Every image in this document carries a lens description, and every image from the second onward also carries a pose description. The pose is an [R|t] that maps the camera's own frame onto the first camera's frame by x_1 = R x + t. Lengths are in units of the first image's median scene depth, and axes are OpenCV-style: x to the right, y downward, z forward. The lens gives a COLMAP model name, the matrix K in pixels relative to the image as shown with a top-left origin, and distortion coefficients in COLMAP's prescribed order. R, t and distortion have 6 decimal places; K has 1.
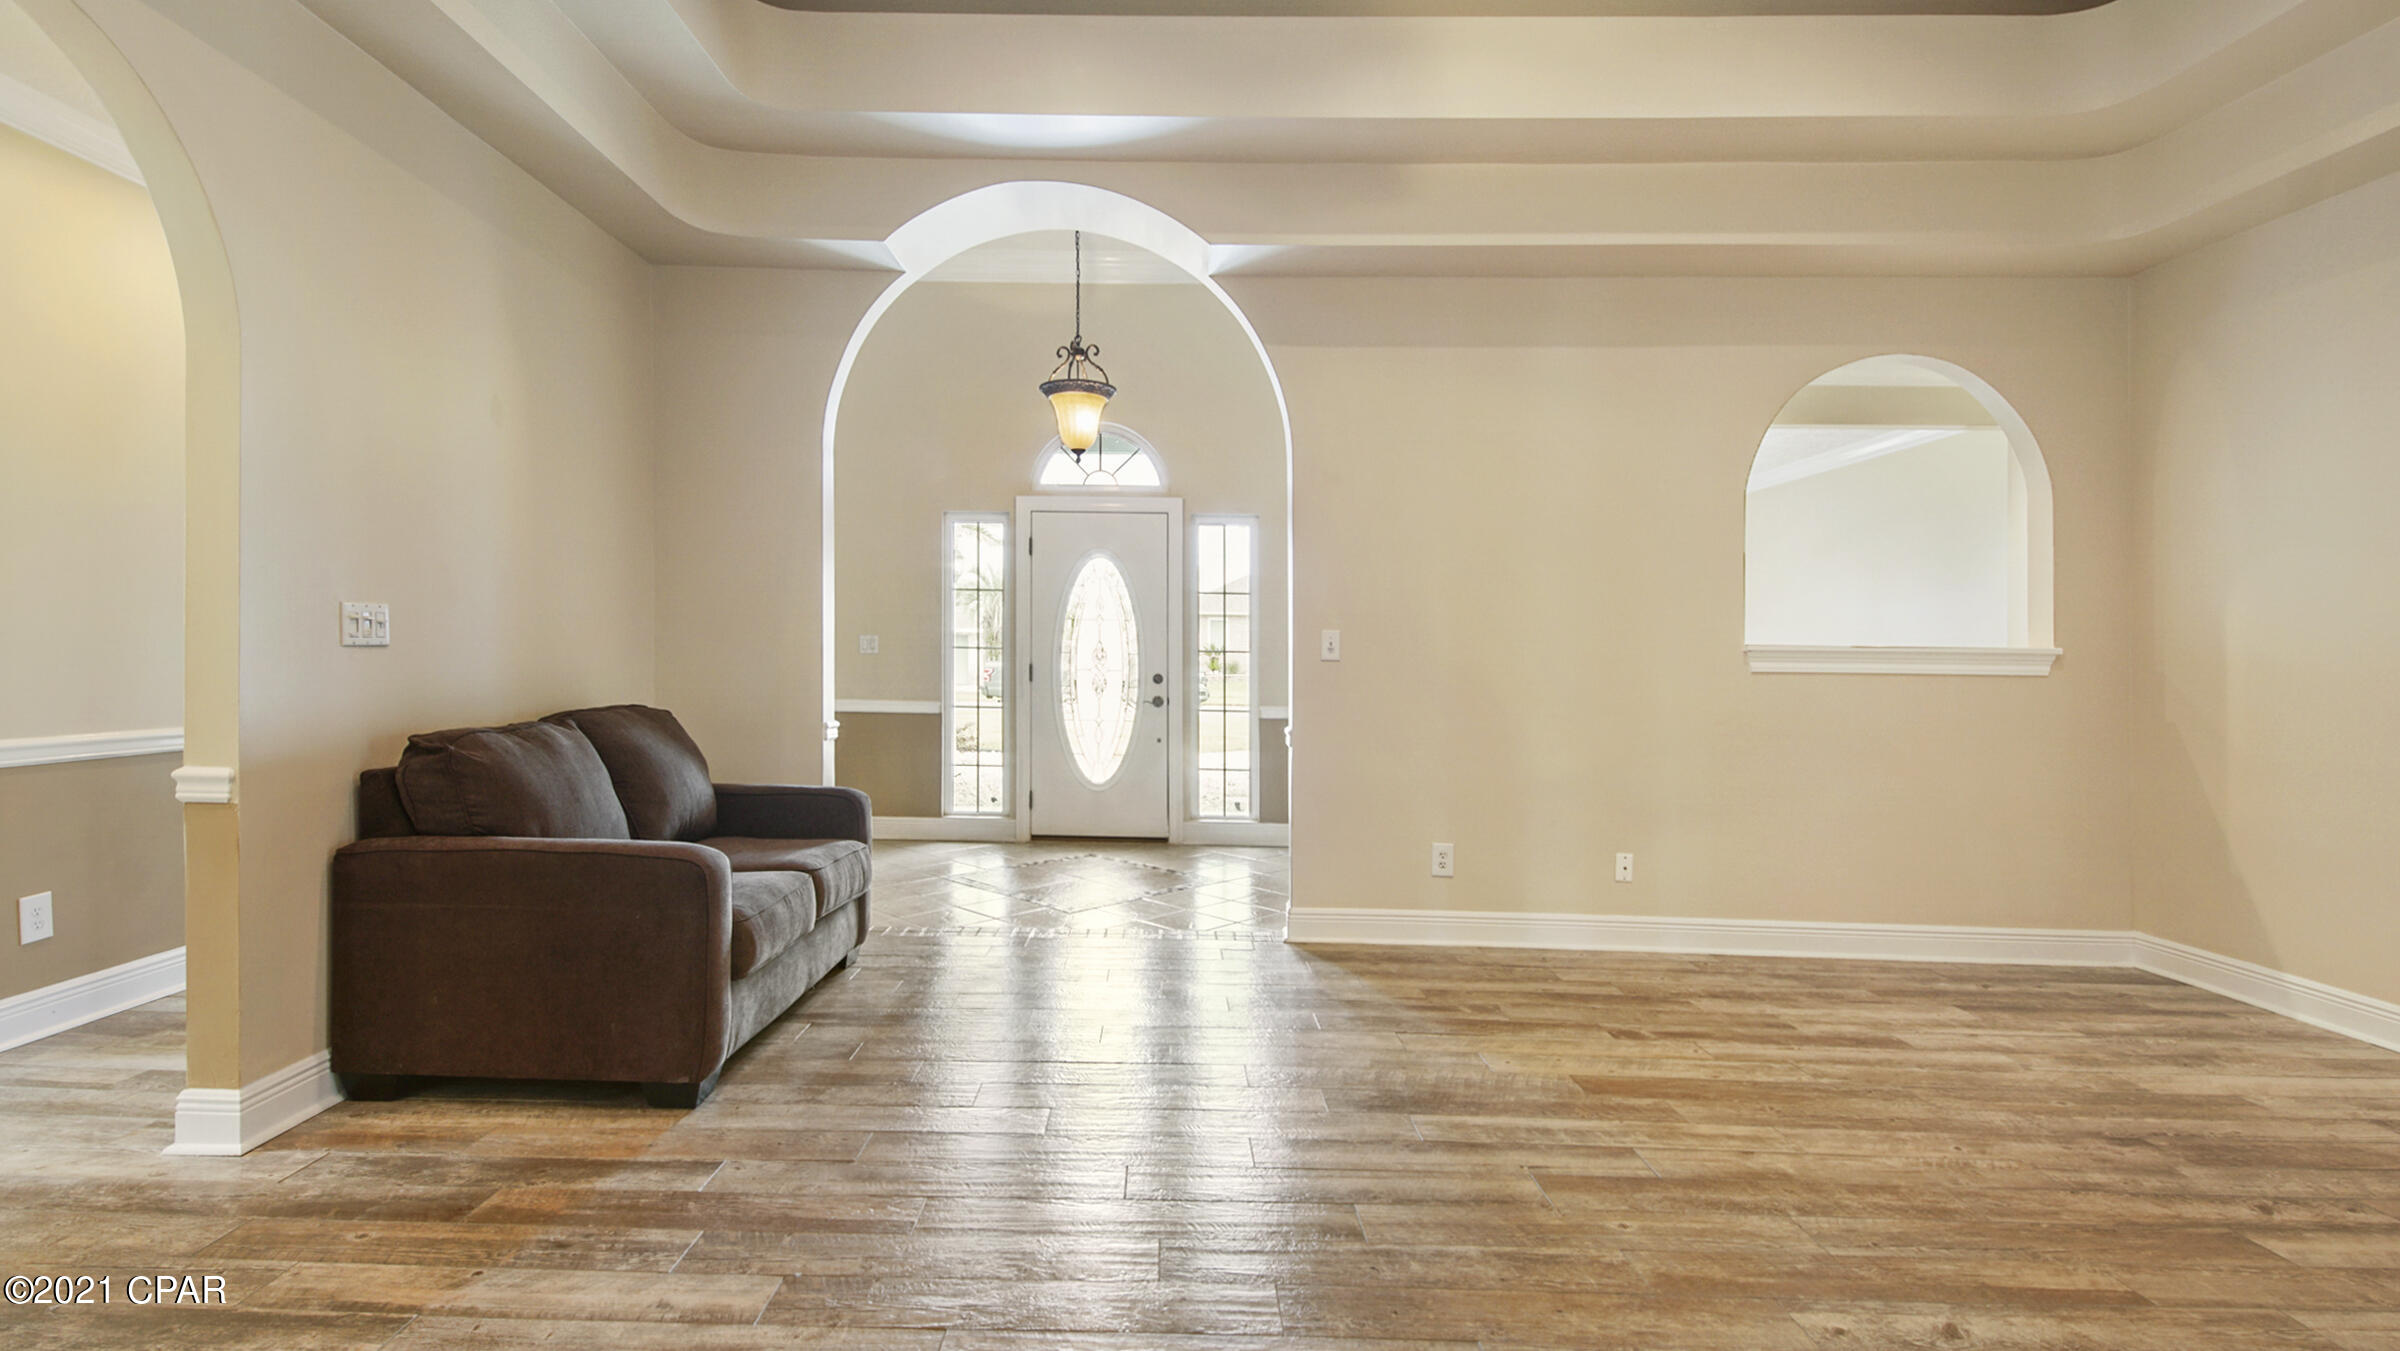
lens RADIAL K [[1078.3, 0, 1141.1], [0, 1078.3, 654.0], [0, 0, 1]] dist [0.030926, -0.016083]
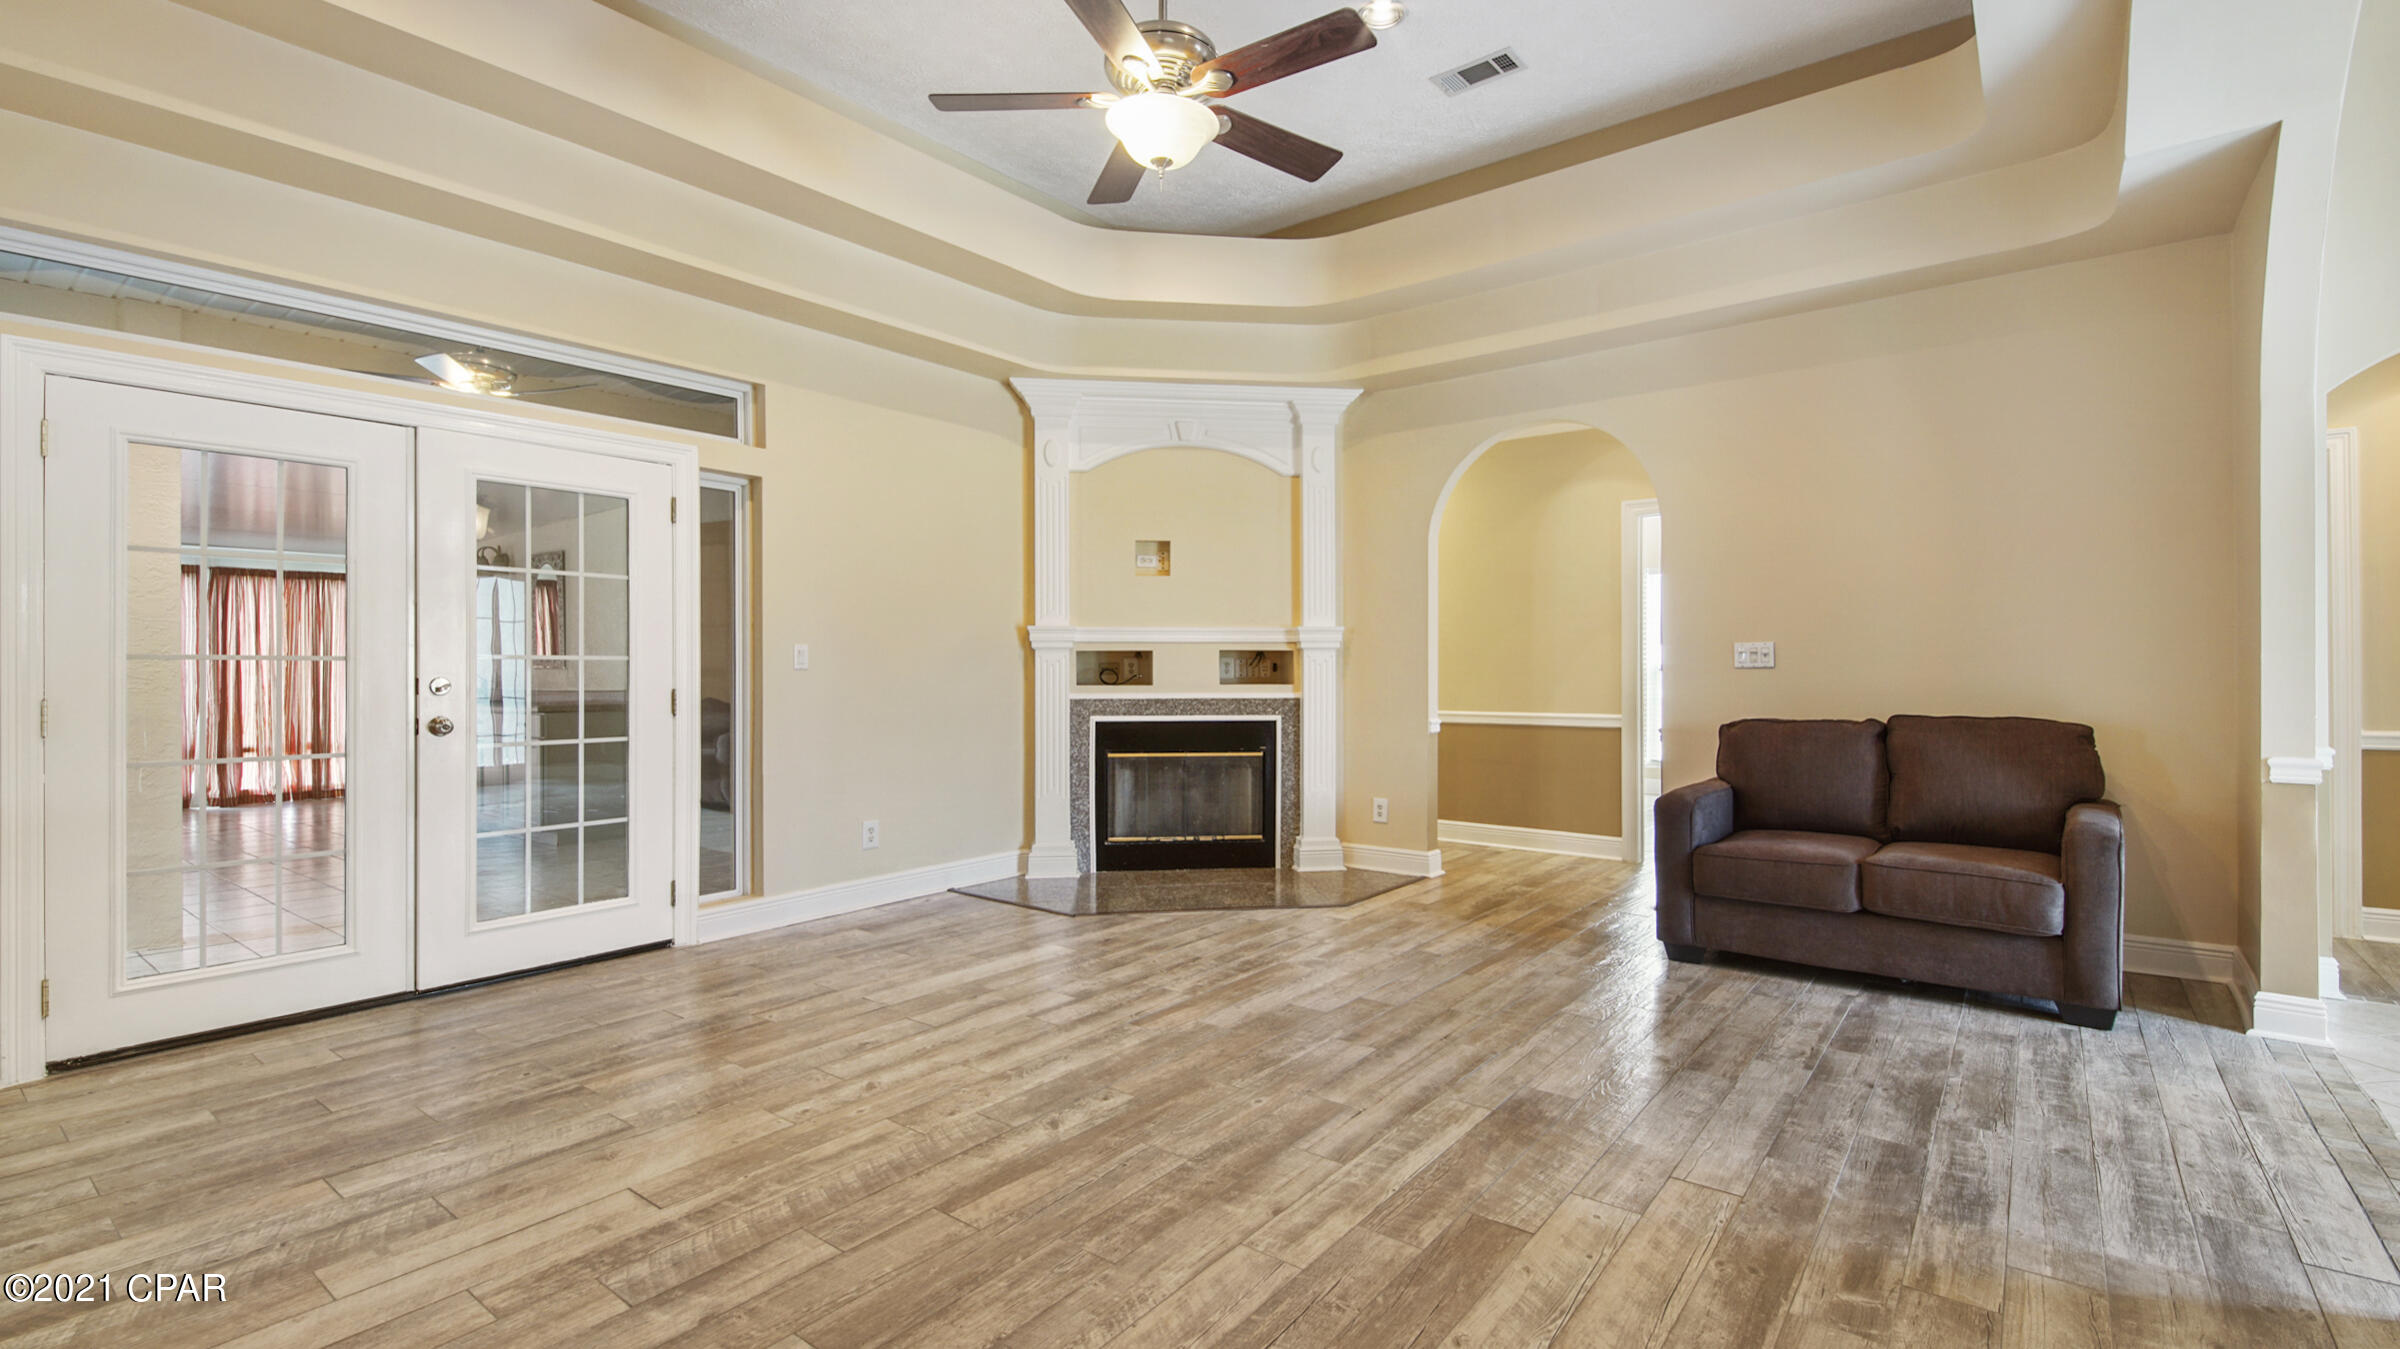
lens RADIAL K [[1062.9, 0, 1195.2], [0, 1062.9, 666.8], [0, 0, 1]] dist [0.031806, -0.019202]
pose [[-0.605396, -0.016650, -0.795750, 1.040511], [-0.005857, 0.999847, -0.016464, 0.024585], [0.795903, -0.005306, -0.605401, 1.186326]]
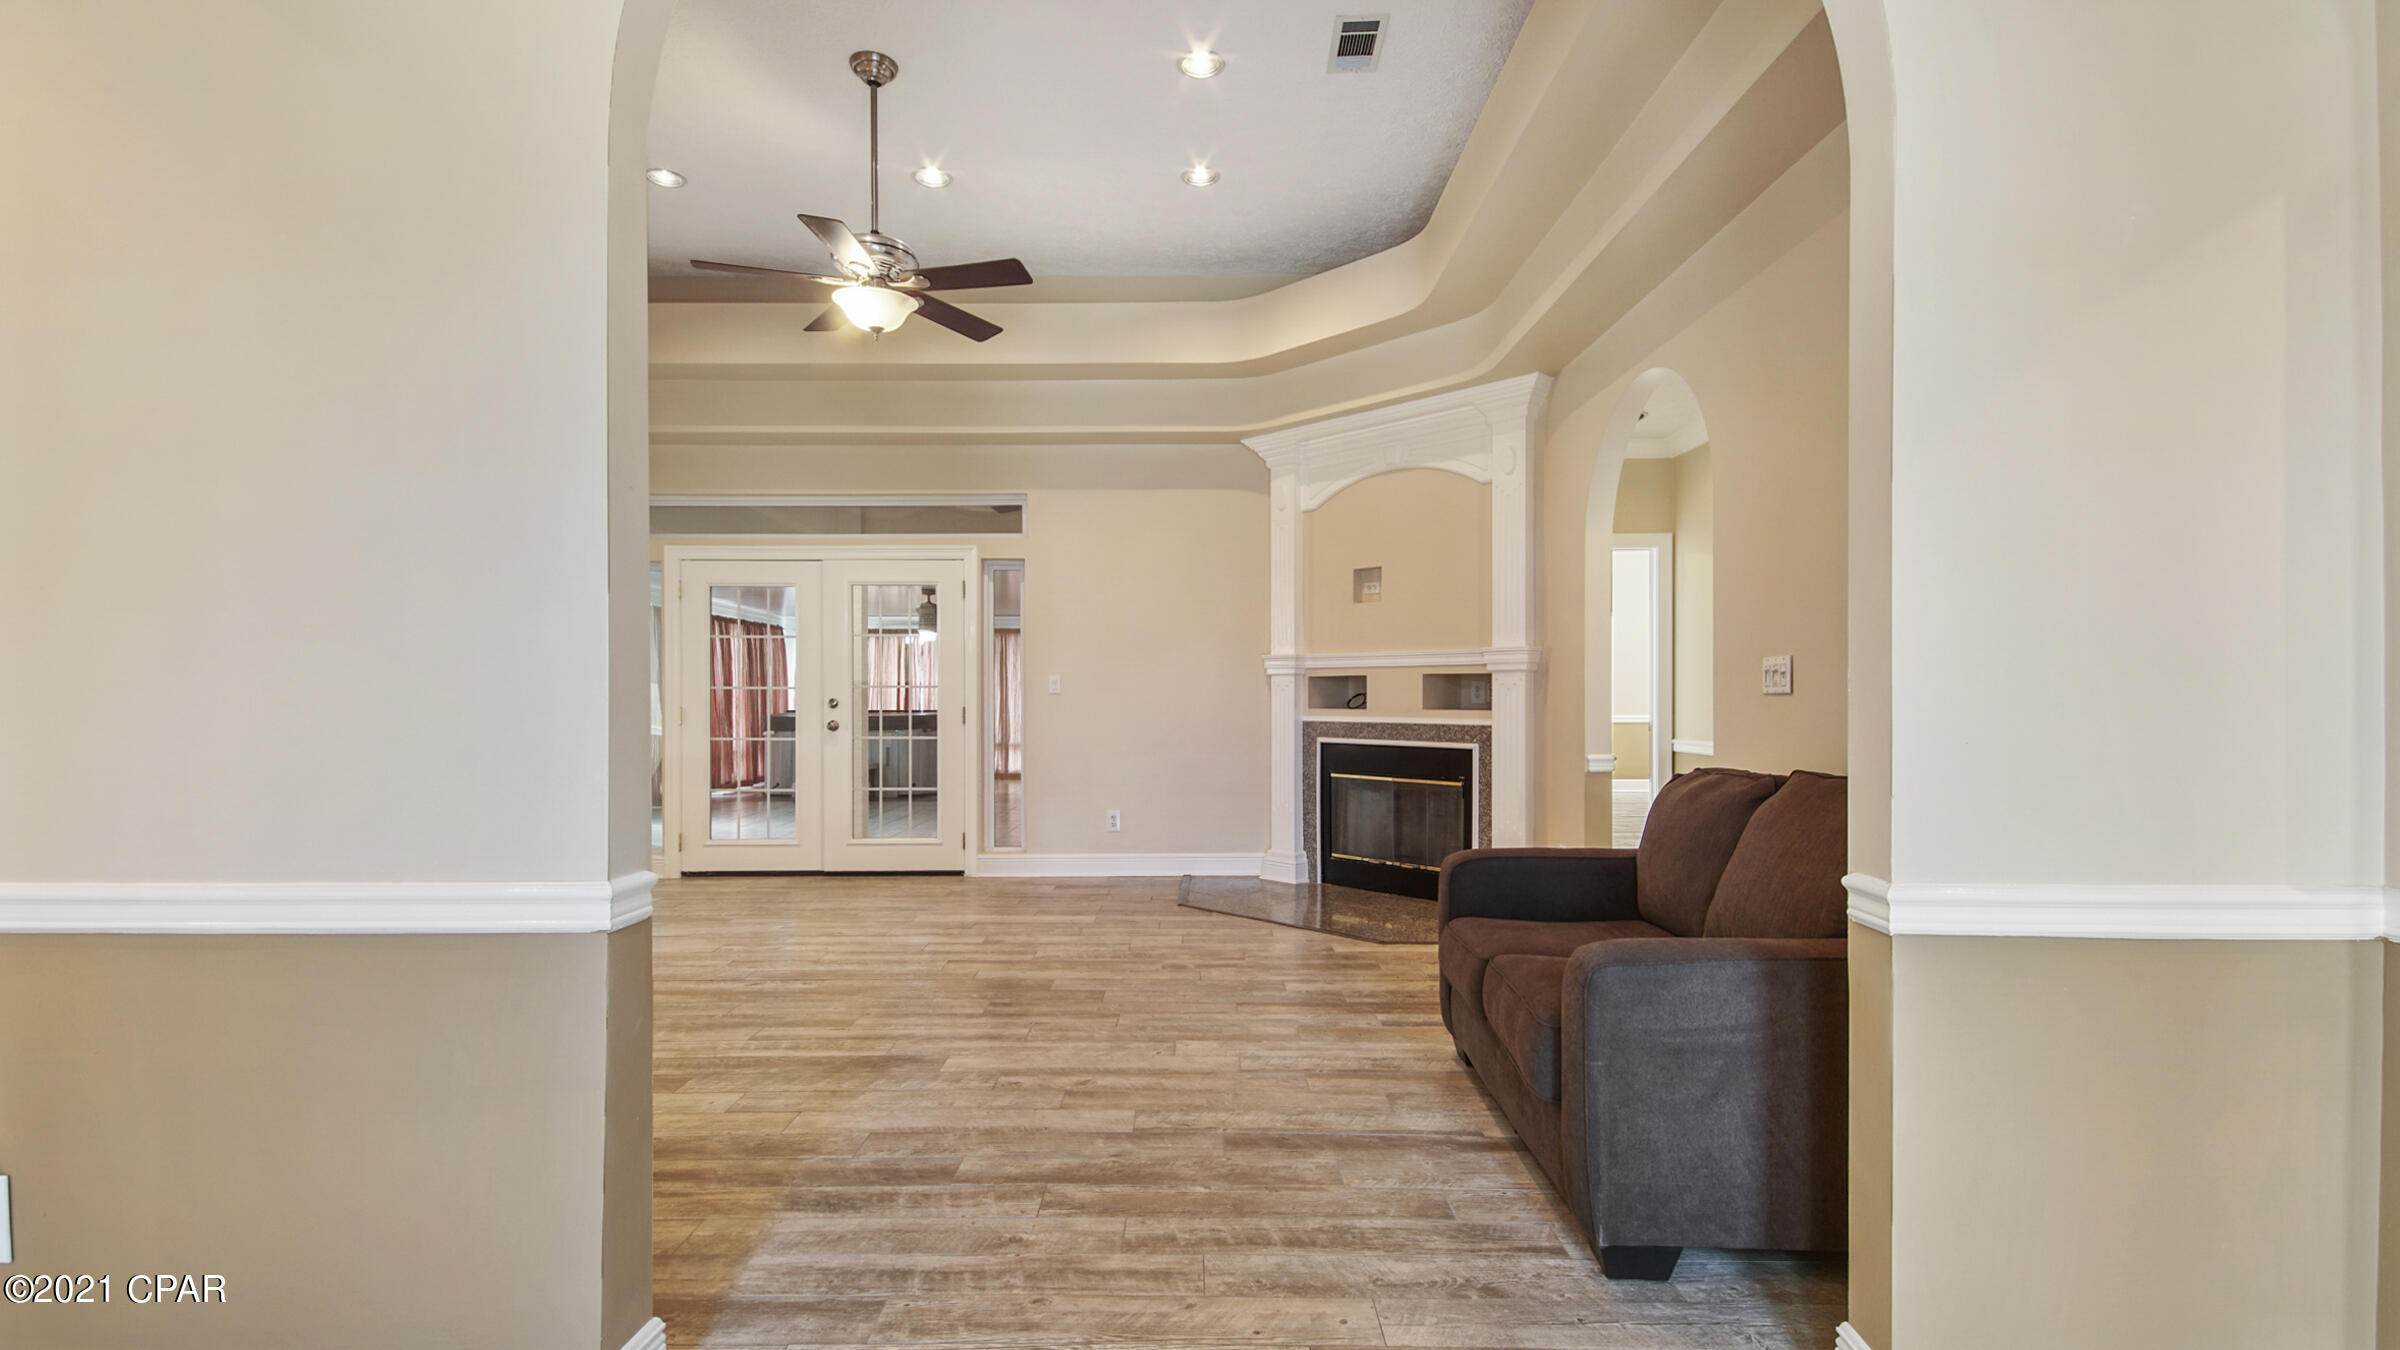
lens RADIAL K [[1064.8, 0, 1187.5], [0, 1064.8, 691.5], [0, 0, 1]] dist [0.033476, -0.019272]
pose [[-0.999820, -0.015021, -0.011619, -0.066458], [-0.014983, 0.999882, -0.003328, 0.006223], [0.011667, -0.003154, -0.999927, 1.908534]]
